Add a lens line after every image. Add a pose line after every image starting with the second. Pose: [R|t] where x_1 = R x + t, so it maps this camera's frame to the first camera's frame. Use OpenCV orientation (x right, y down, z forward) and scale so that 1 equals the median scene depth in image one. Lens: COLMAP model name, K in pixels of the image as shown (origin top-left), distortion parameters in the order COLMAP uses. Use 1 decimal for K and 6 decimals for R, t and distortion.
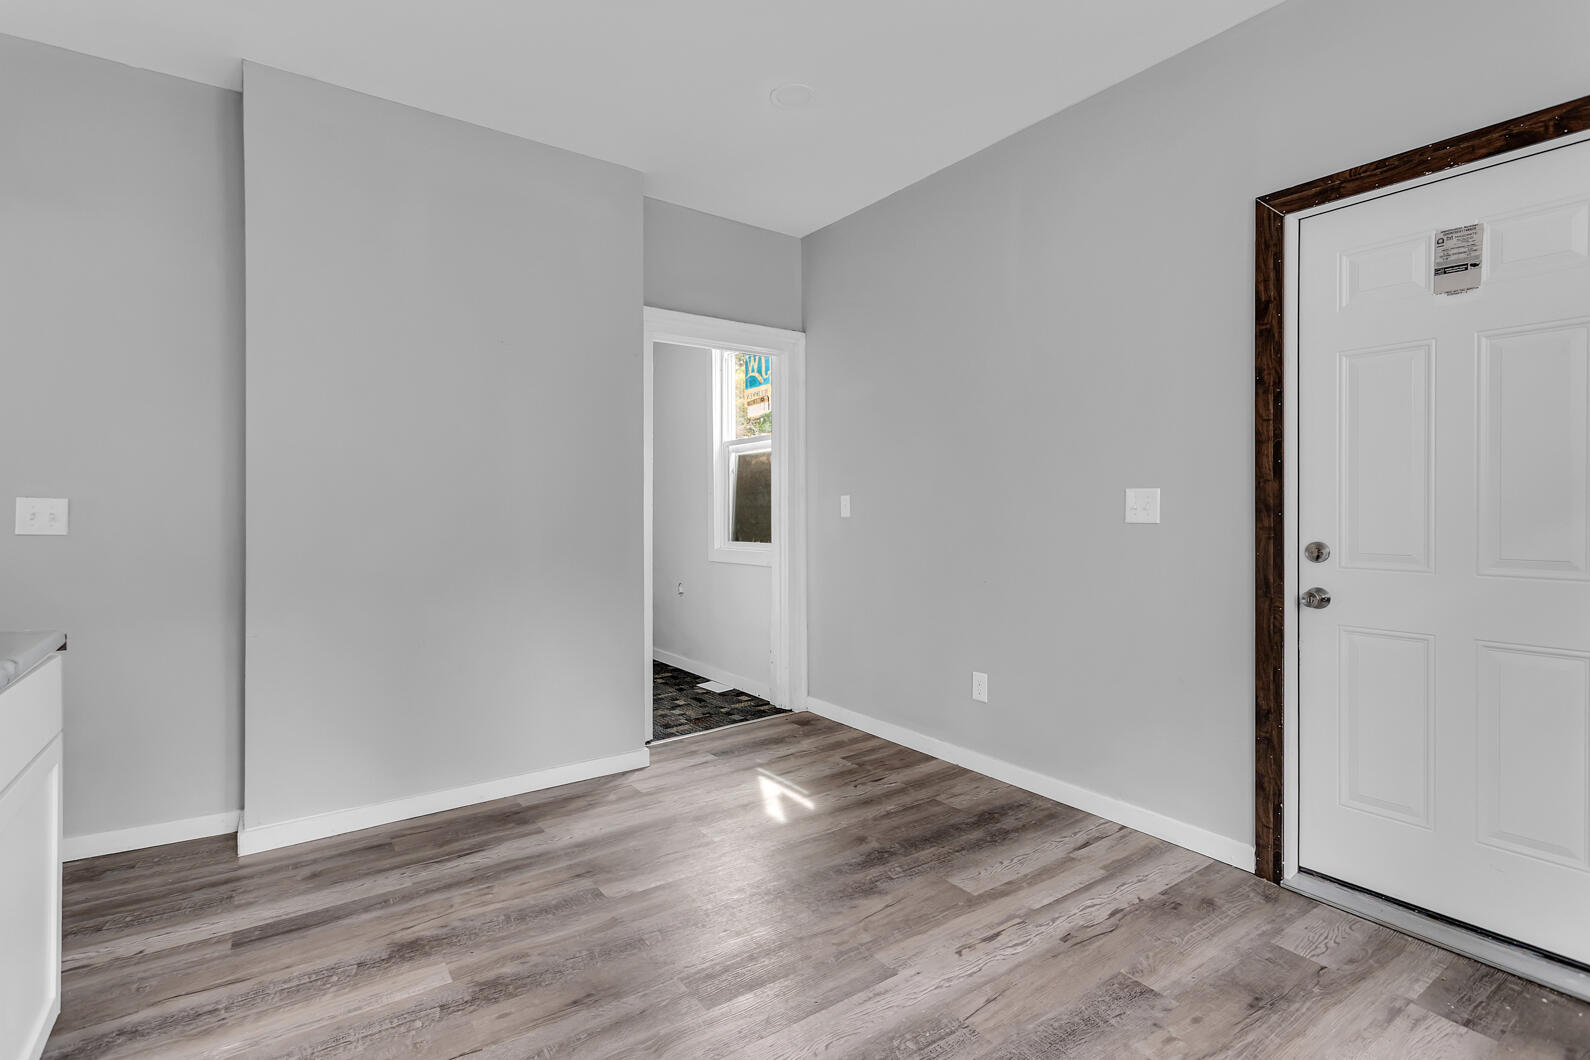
lens RADIAL K [[752.8, 0, 793.4], [0, 752.8, 511.8], [0, 0, 1]] dist [-0.000499, 0.000426]
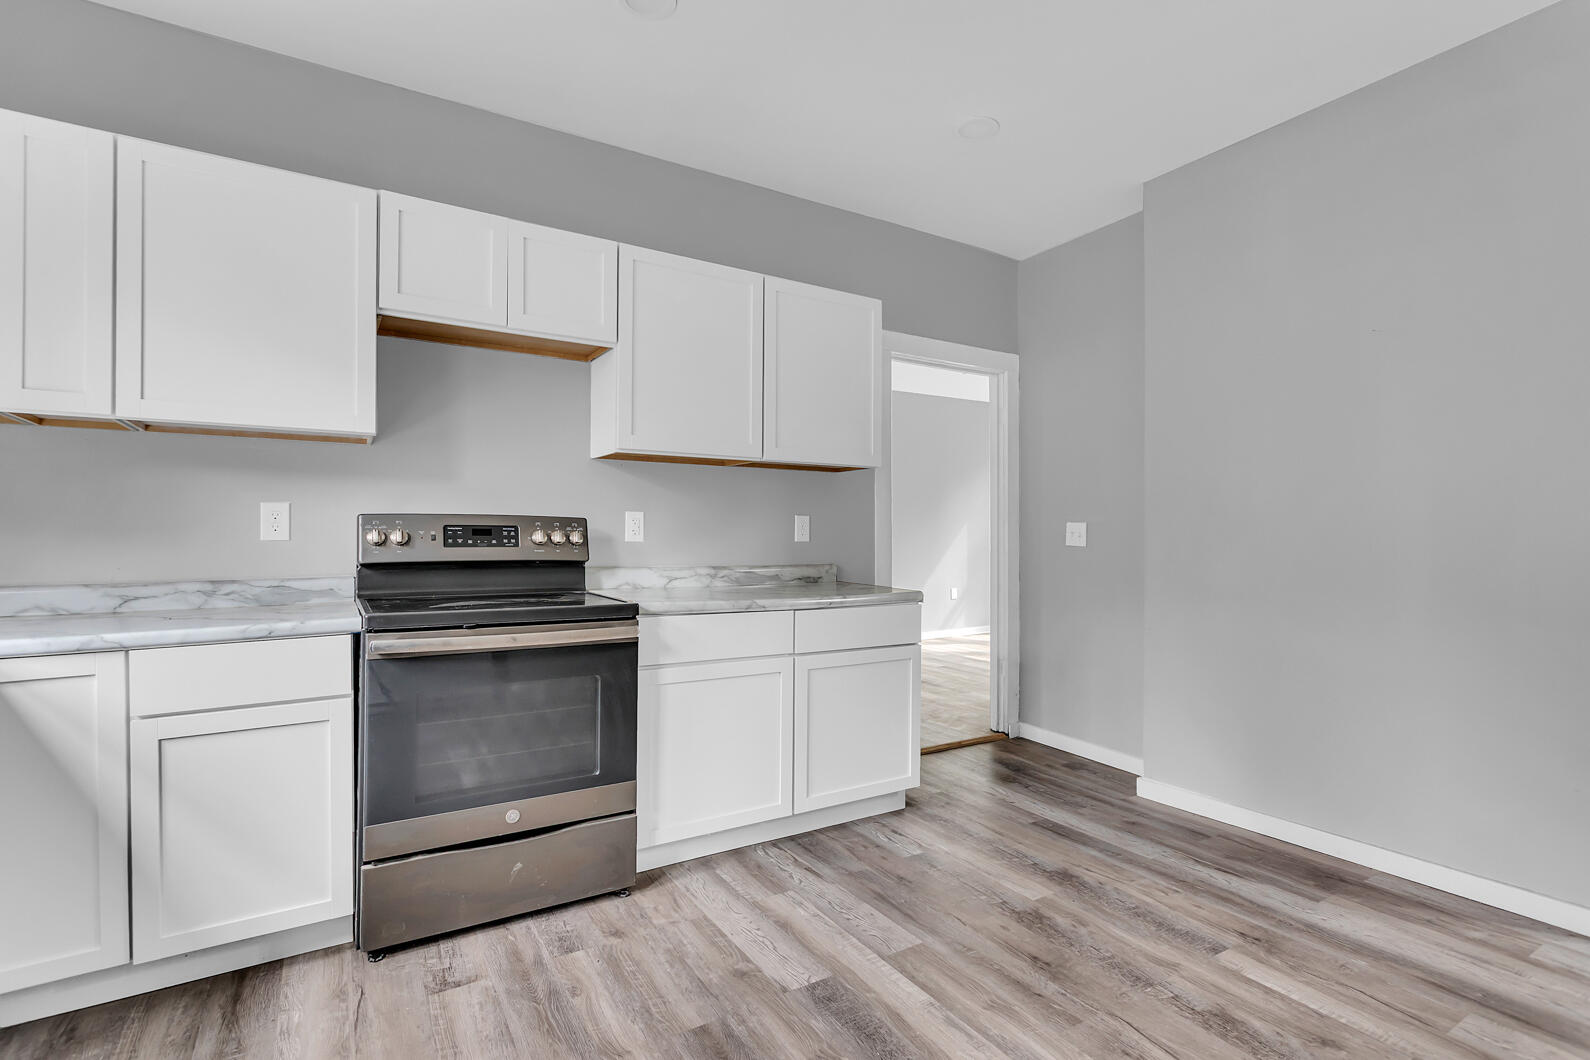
lens RADIAL K [[752.8, 0, 793.4], [0, 752.8, 511.8], [0, 0, 1]] dist [-0.000499, 0.000426]
pose [[-0.056467, -0.026767, -0.998046, 0.673752], [-0.000636, 0.999641, -0.026774, 0.000753], [0.998404, -0.000877, -0.056464, 0.522608]]
